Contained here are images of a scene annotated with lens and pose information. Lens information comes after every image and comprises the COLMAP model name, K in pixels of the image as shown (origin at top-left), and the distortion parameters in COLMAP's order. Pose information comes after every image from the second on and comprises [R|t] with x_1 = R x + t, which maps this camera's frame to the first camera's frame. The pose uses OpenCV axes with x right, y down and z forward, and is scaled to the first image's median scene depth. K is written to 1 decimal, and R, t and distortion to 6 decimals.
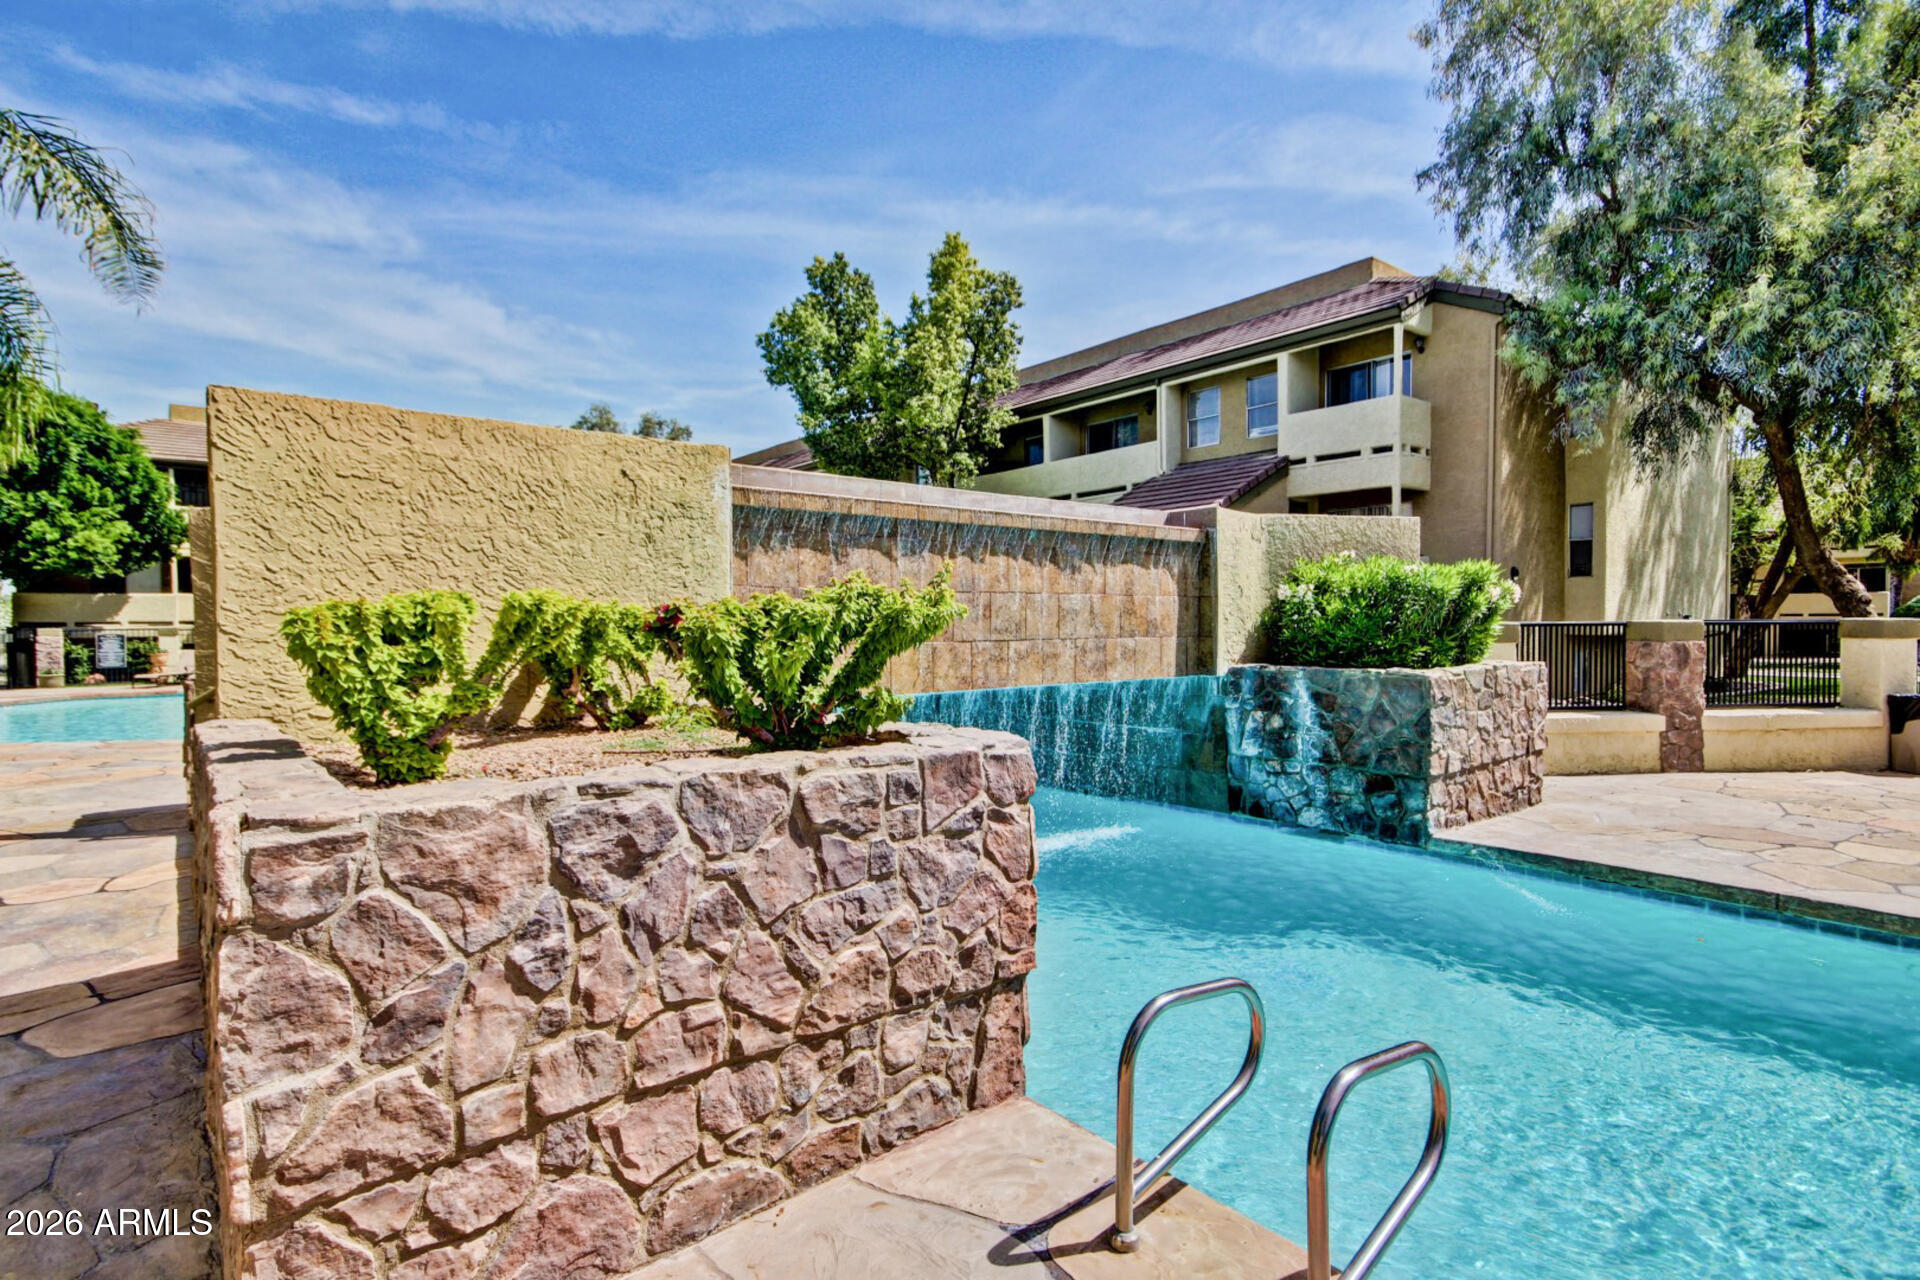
lens RADIAL K [[926.7, 0, 959.9], [0, 926.7, 641.6], [0, 0, 1]] dist [0.027999, 0.000623]
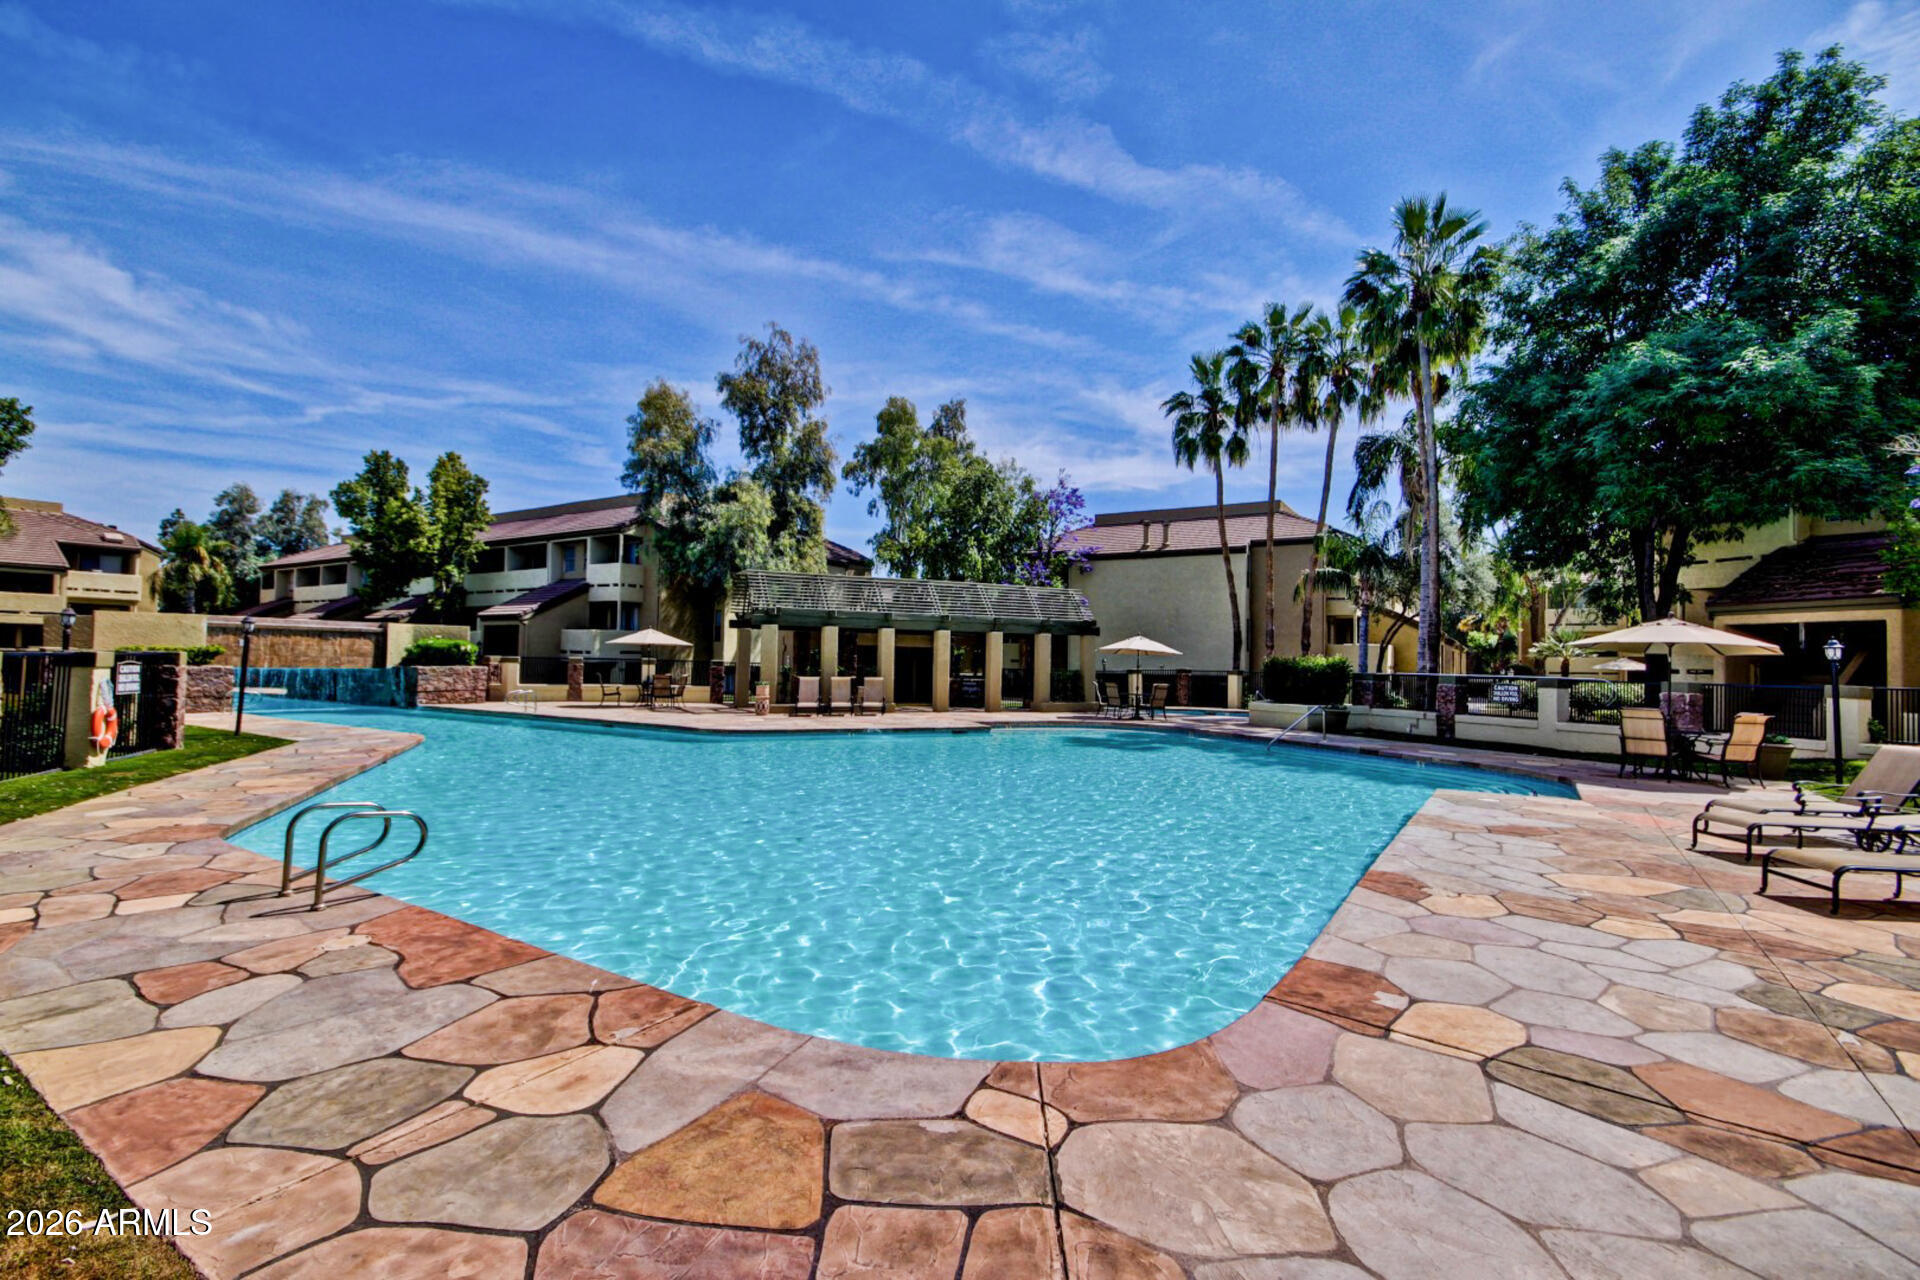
lens RADIAL K [[866.7, 0, 960.0], [0, 866.7, 640.0], [0, 0, 1]] dist [0.021534, -0.000668]
pose [[0.955875, 0.031917, 0.292034, 1.493314], [-0.019284, 0.998754, -0.046037, 0.041655], [-0.293140, 0.038374, 0.955299, -3.125673]]
